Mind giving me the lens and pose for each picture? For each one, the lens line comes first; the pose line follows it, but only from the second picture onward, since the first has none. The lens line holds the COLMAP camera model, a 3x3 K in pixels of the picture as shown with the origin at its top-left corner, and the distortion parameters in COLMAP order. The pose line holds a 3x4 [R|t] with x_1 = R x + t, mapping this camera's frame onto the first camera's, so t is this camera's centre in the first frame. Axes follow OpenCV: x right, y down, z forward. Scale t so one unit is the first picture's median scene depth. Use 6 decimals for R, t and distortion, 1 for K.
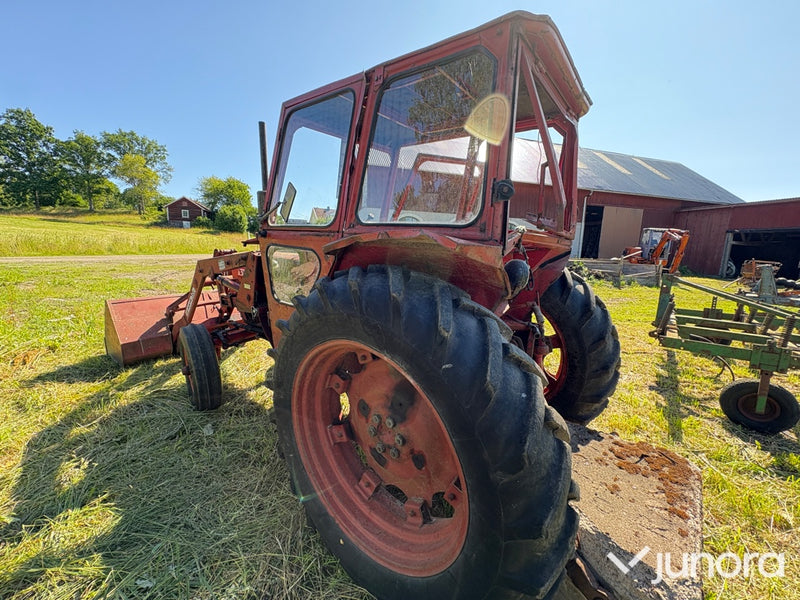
lens RADIAL K [[309.7, 0, 389.2], [0, 309.7, 300.3], [0, 0, 1]] dist [0.000830, -0.000081]
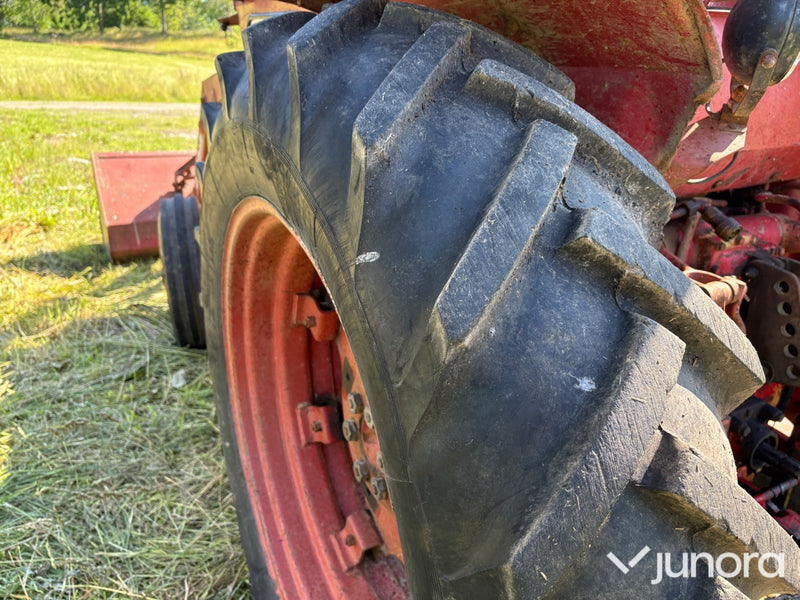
lens RADIAL K [[594.4, 0, 400.0], [0, 594.4, 300.0], [0, 0, 1]] dist [0.033229, -0.038041]
pose [[0.919796, 0.138625, -0.367095, 0.130363], [-0.081130, 0.982488, 0.167735, 0.042701], [0.383919, -0.124500, 0.914935, 0.124265]]
